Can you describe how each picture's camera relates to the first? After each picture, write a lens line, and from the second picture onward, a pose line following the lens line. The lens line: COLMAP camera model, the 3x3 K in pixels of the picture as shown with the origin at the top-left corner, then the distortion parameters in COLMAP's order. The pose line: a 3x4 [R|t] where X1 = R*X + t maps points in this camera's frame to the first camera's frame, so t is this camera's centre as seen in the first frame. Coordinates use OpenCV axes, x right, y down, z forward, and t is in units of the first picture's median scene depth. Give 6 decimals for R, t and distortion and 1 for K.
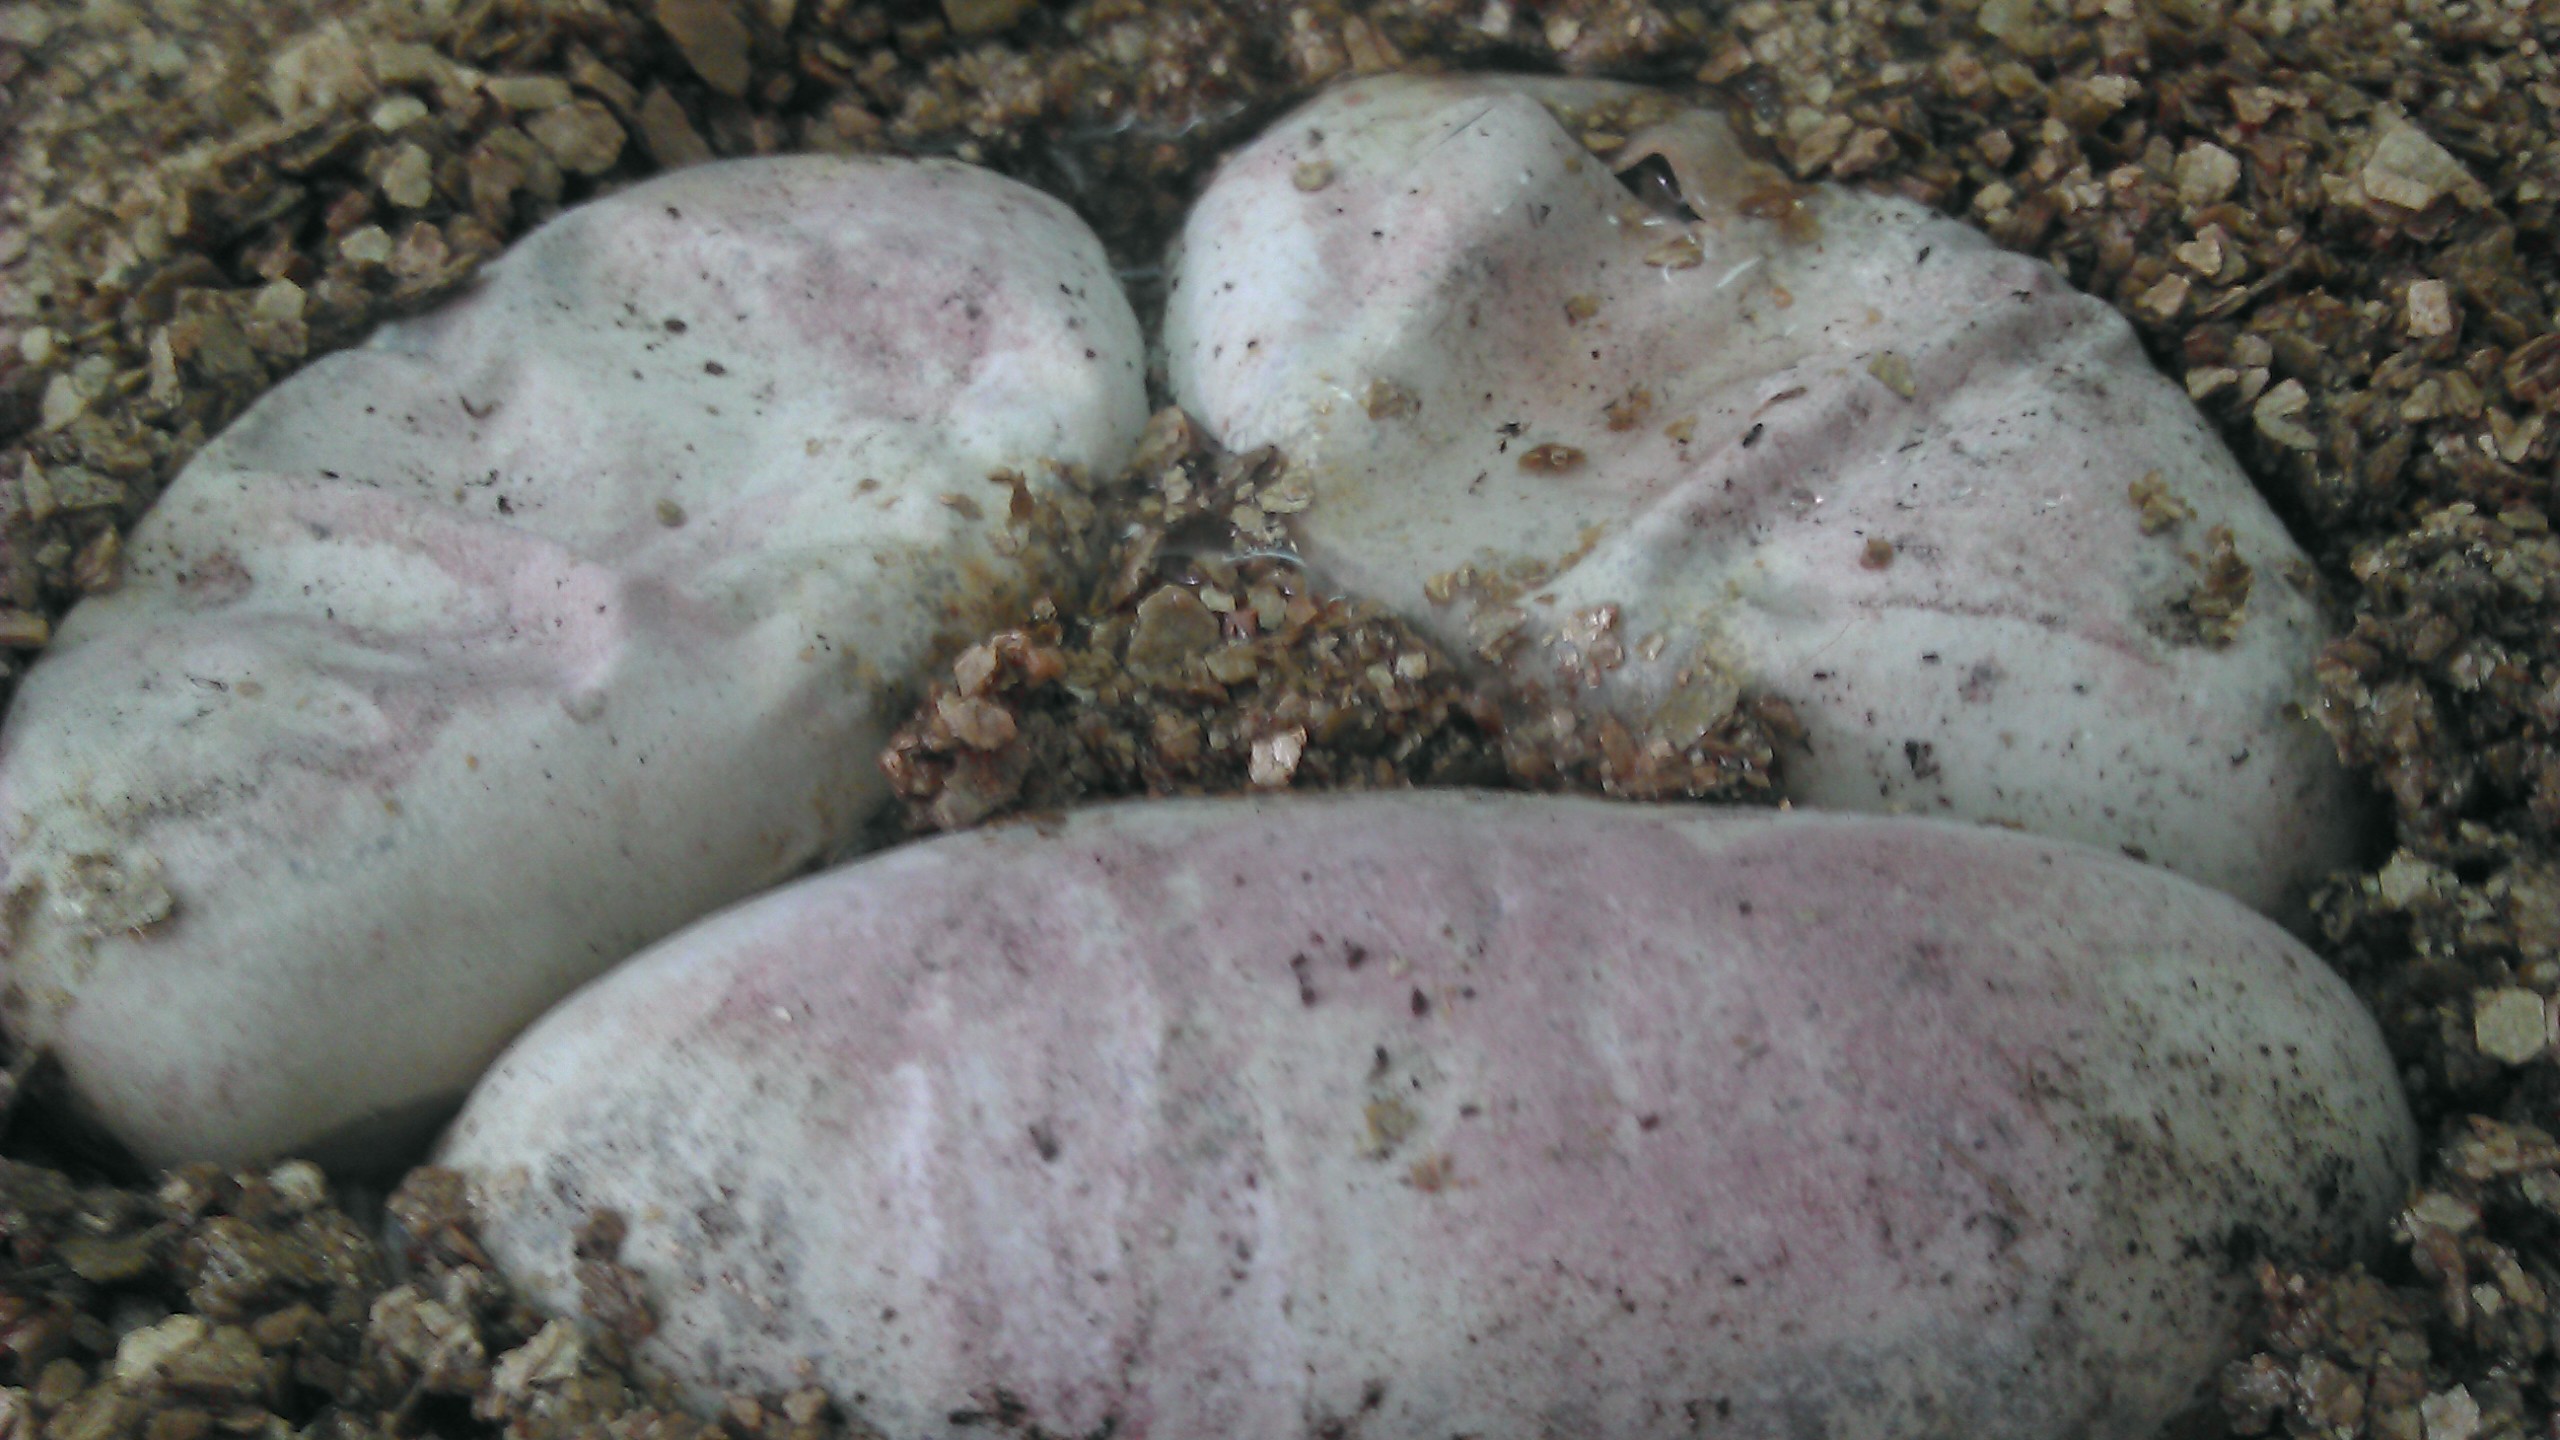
lens RADIAL K [[2566.9, 0, 1277.2], [0, 2566.9, 720.4], [0, 0, 1]] dist [0.001476, -0.072214]
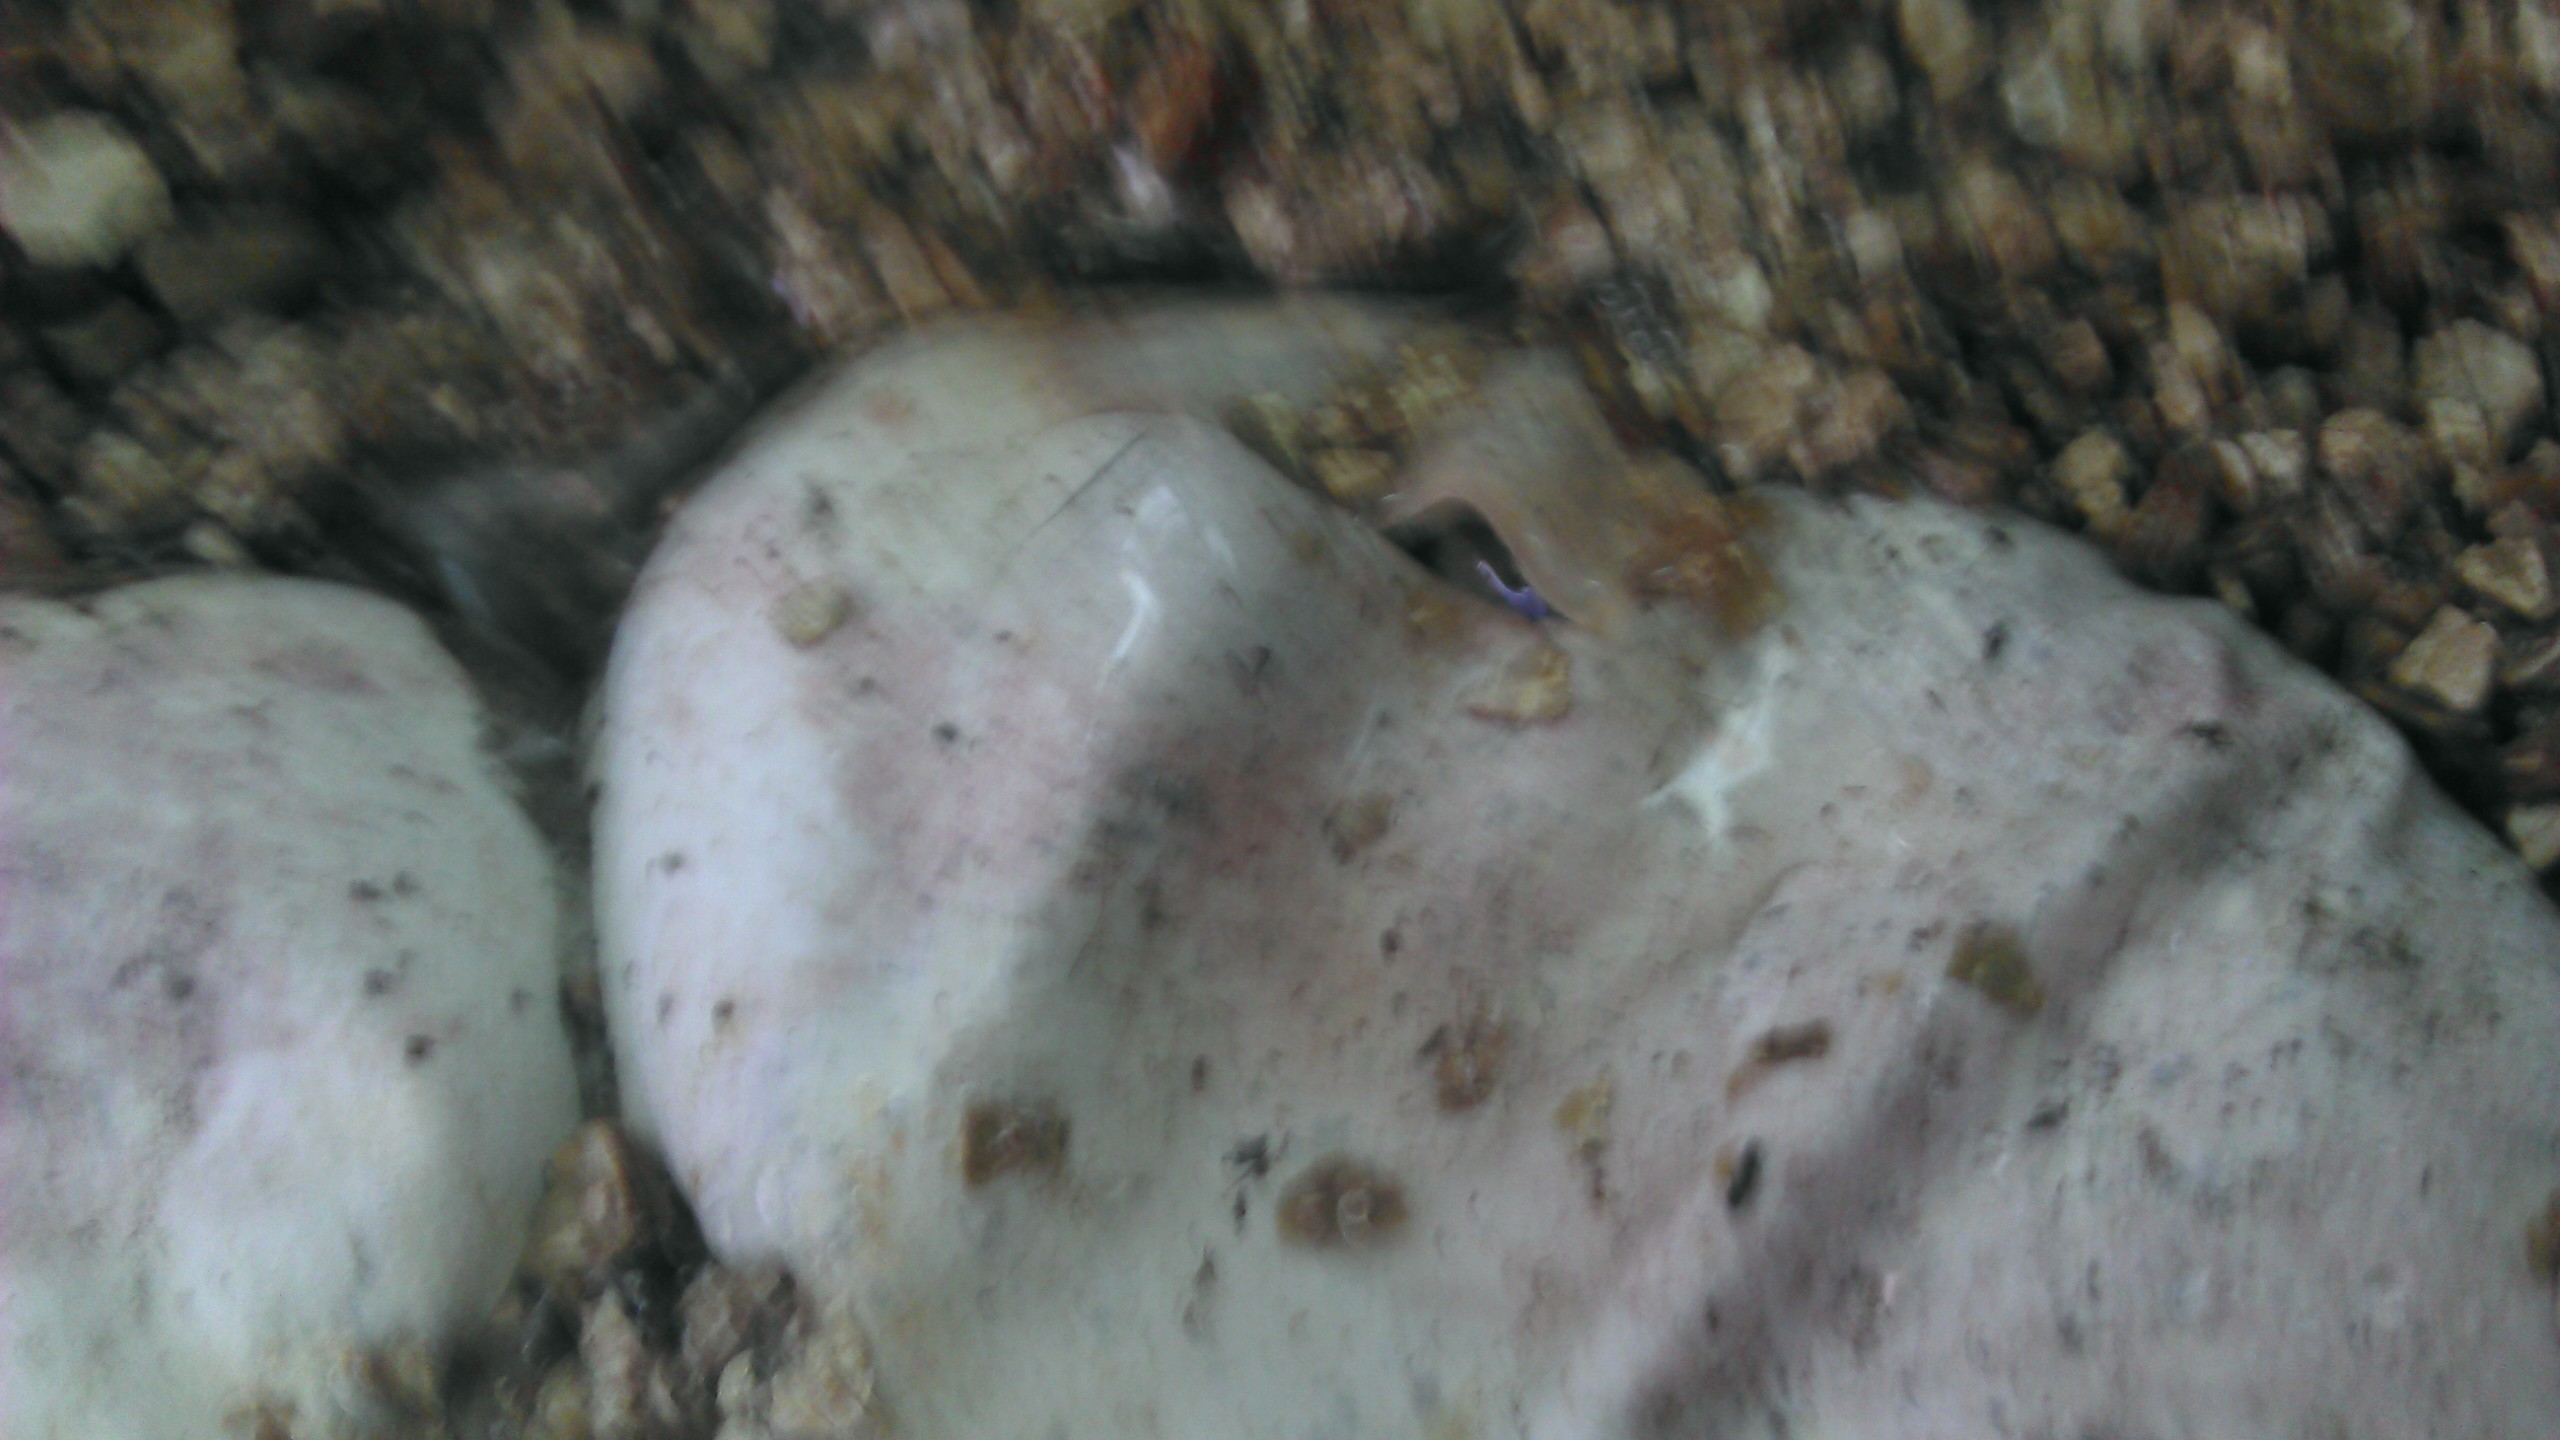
lens RADIAL K [[2566.9, 0, 1277.2], [0, 2566.9, 720.4], [0, 0, 1]] dist [0.001476, -0.072214]
pose [[0.988341, -0.140234, 0.059307, 0.074601], [0.132903, 0.984623, 0.113378, -0.242825], [-0.074295, -0.104174, 0.991780, 0.490518]]
